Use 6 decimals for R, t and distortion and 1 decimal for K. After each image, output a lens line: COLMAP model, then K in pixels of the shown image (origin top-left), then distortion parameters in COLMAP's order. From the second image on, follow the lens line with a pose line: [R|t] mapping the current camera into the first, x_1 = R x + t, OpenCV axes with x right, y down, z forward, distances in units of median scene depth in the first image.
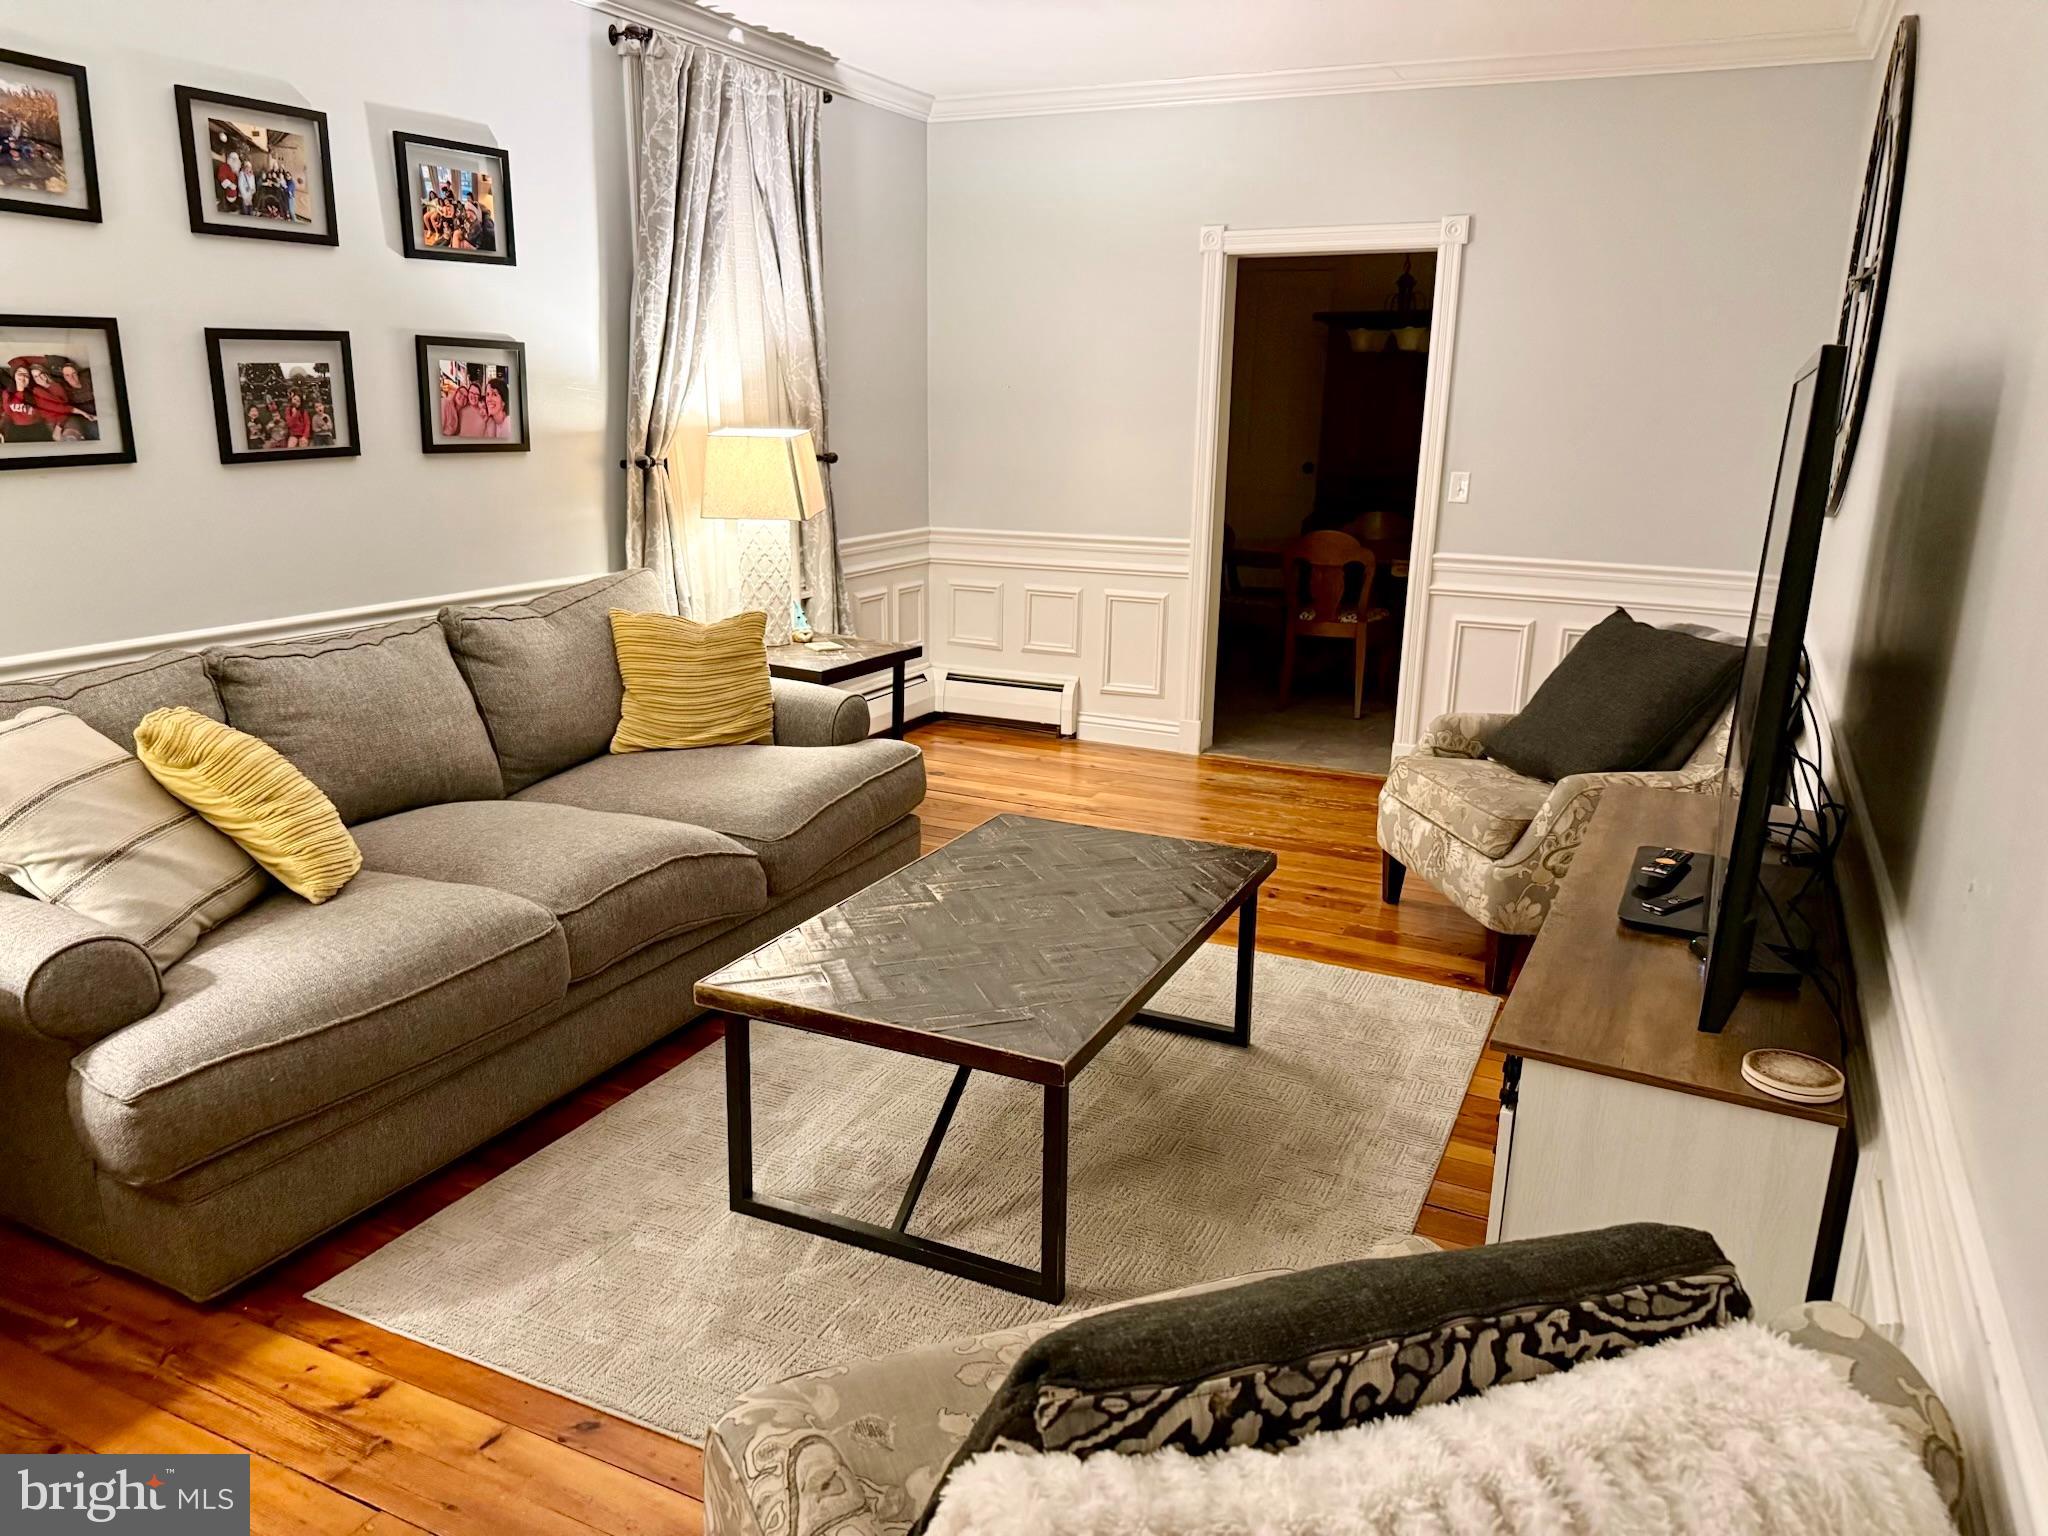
lens RADIAL K [[1446.3, 0, 1024.0], [0, 1446.3, 768.0], [0, 0, 1]] dist [0.015327, -0.001086]
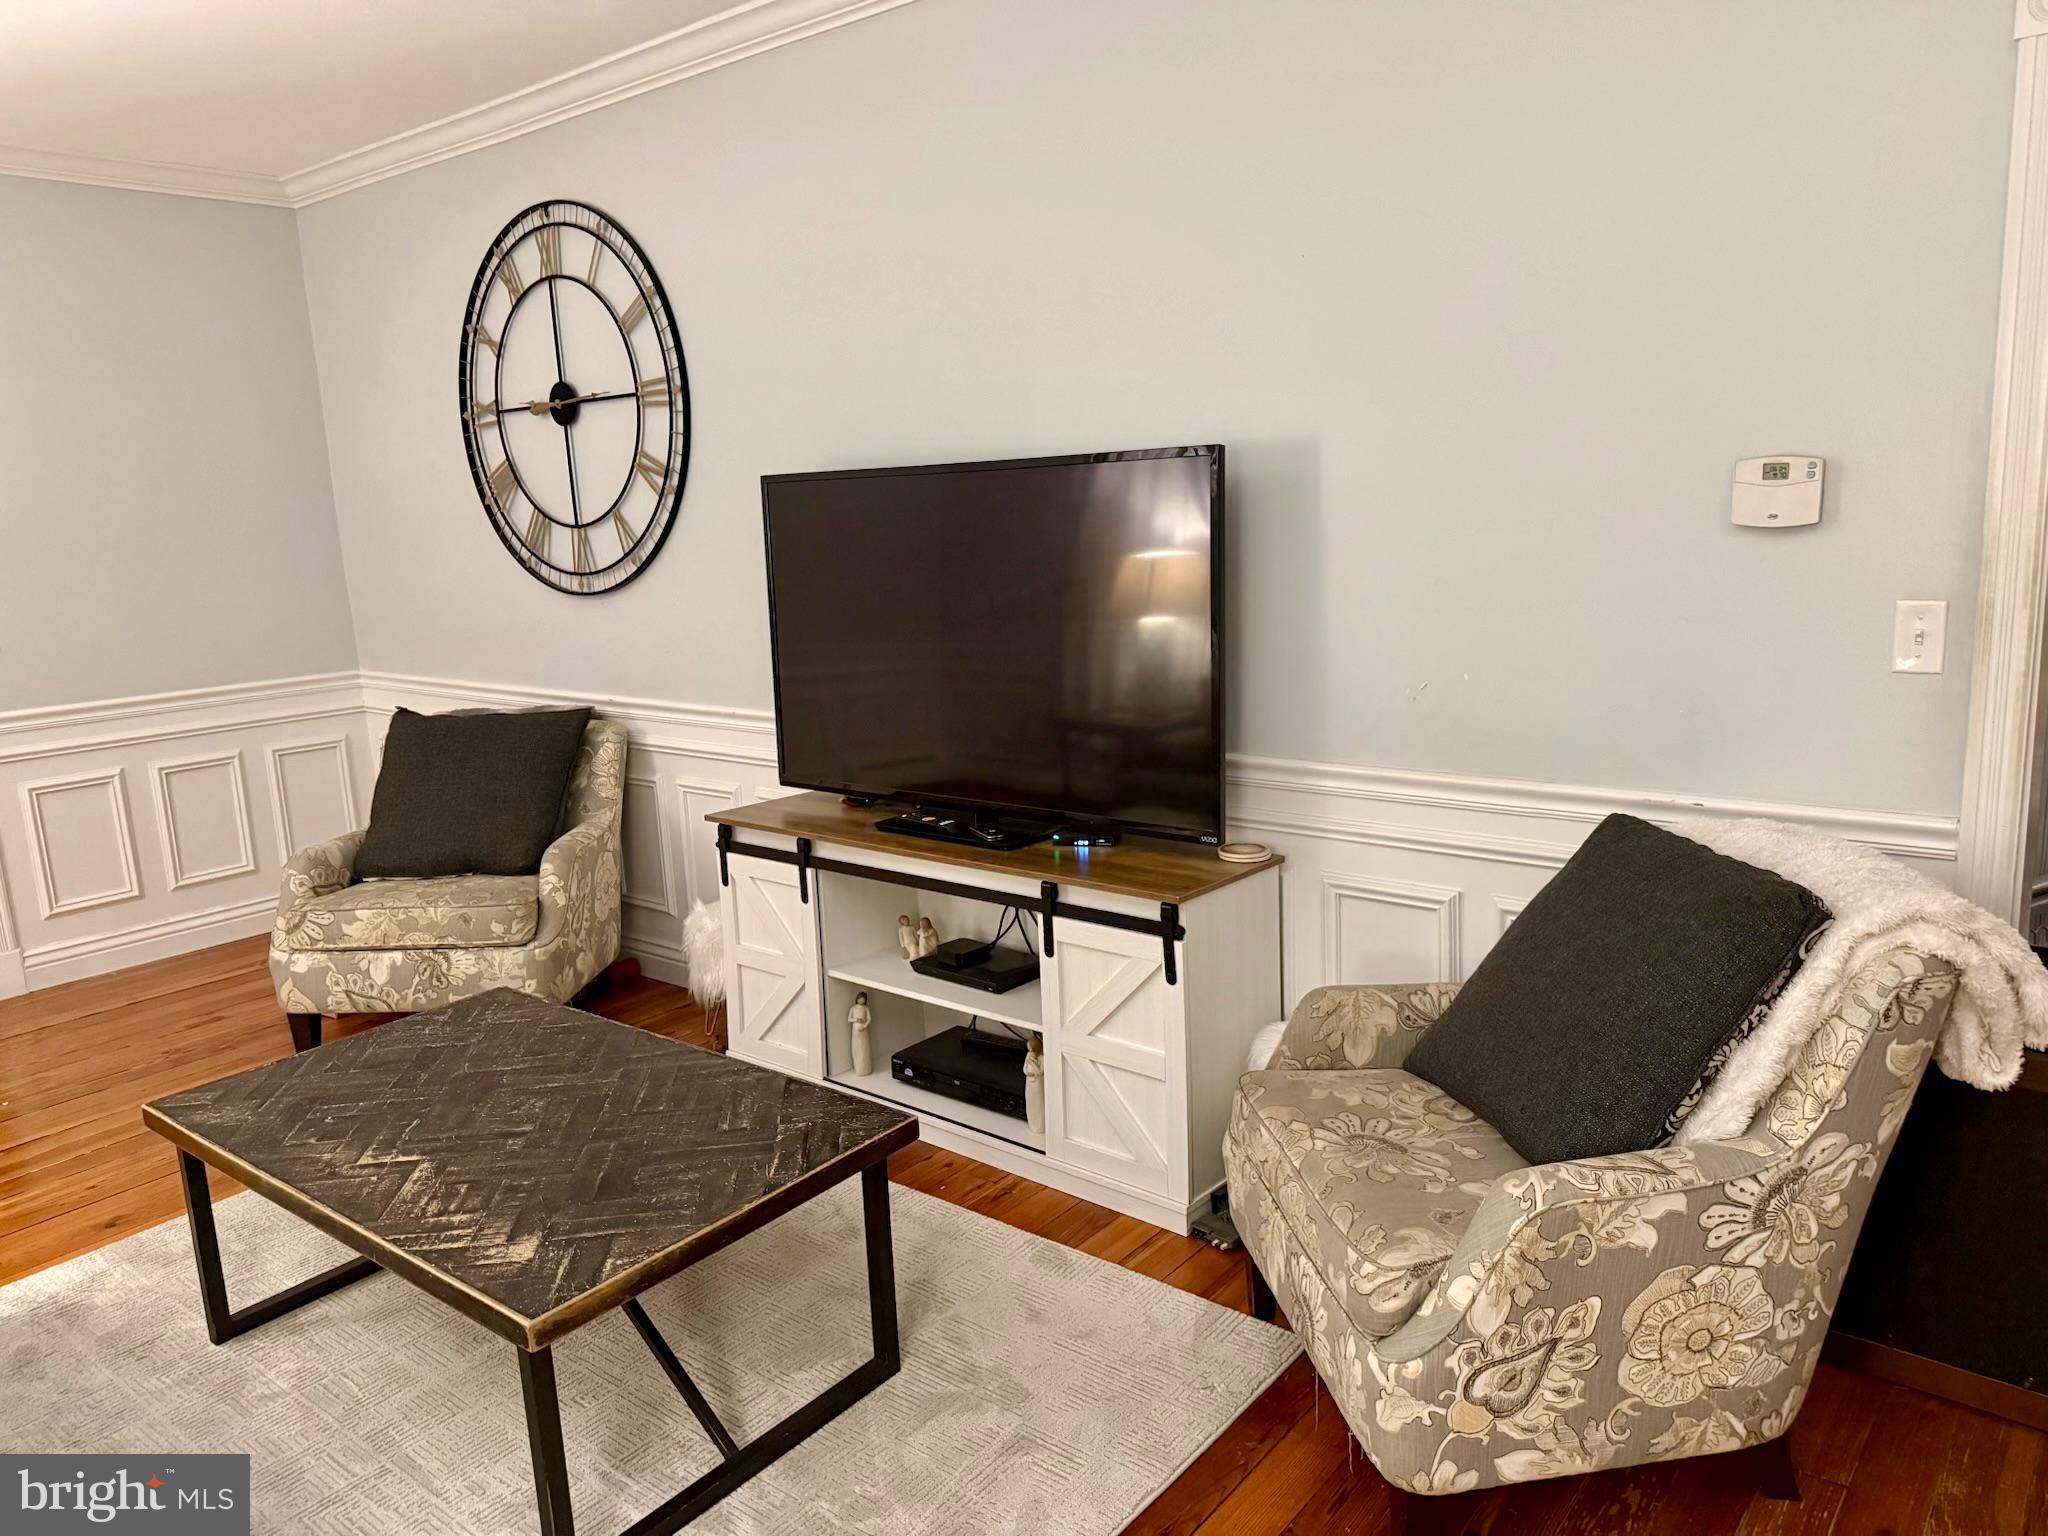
lens RADIAL K [[1434.1, 0, 1024.0], [0, 1434.1, 768.0], [0, 0, 1]] dist [0.114027, -0.181510]
pose [[0.231329, -0.211500, 0.949608, -0.566622], [0.289877, 0.946733, 0.140244, -0.101451], [-0.928686, 0.242827, 0.280316, 0.358552]]
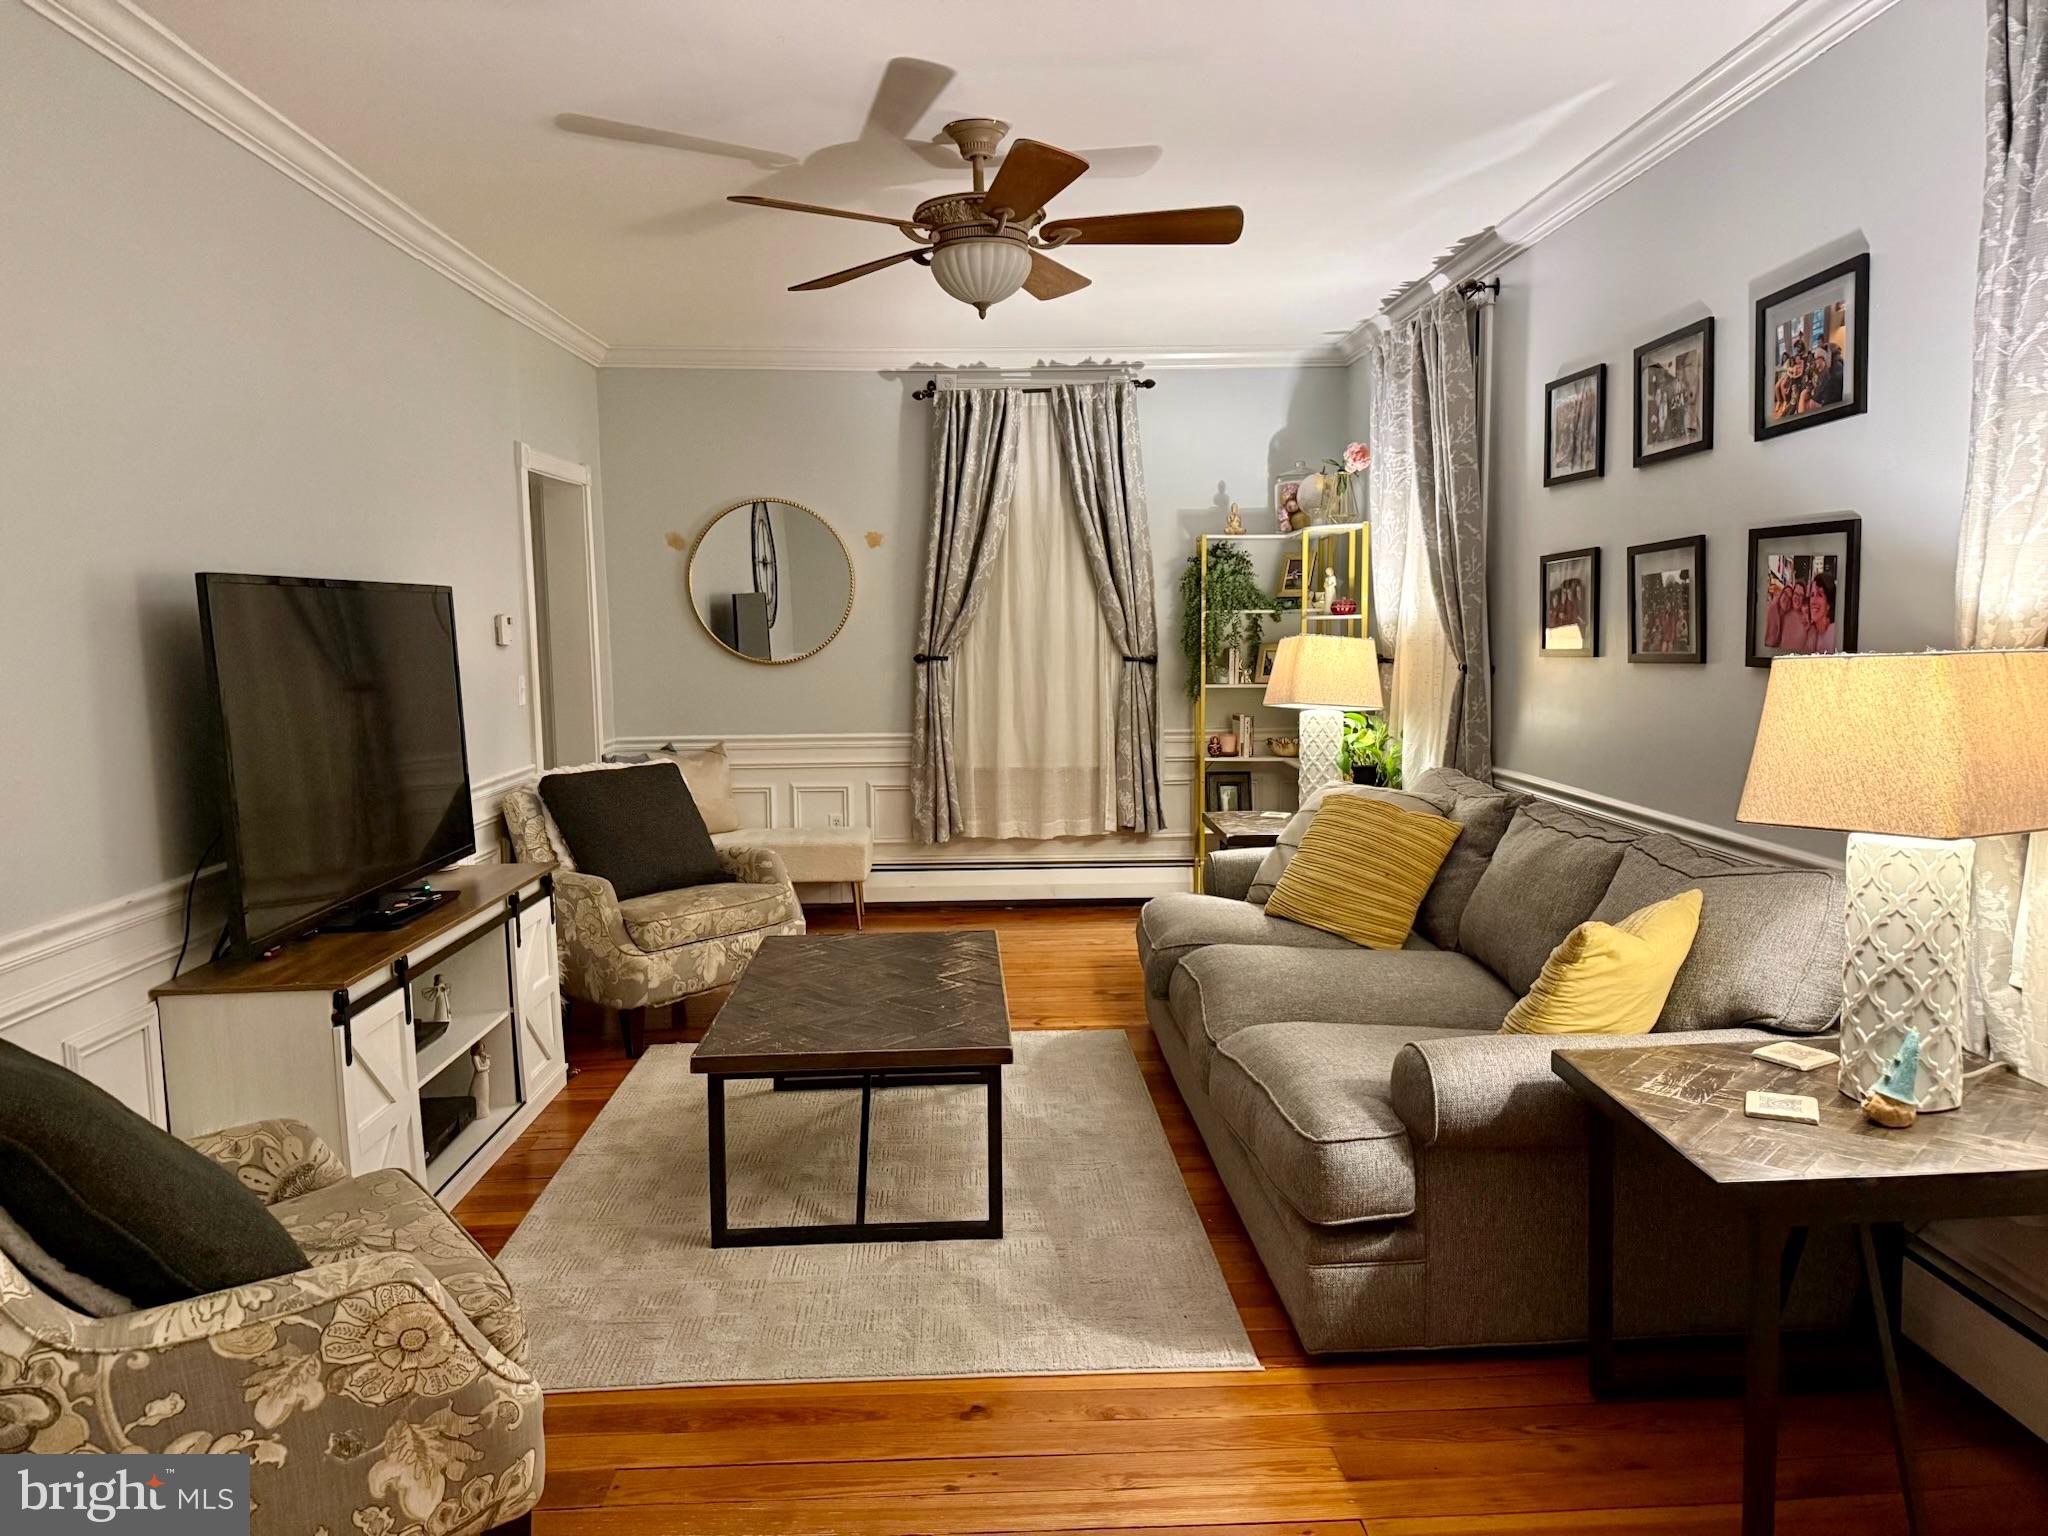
lens RADIAL K [[1434.1, 0, 1024.0], [0, 1434.1, 768.0], [0, 0, 1]] dist [0.114027, -0.181510]
pose [[-0.885583, 0.043115, -0.462475, 0.389230], [-0.117525, 0.942483, 0.312911, -0.419517], [0.449366, 0.331461, -0.829581, 1.708626]]
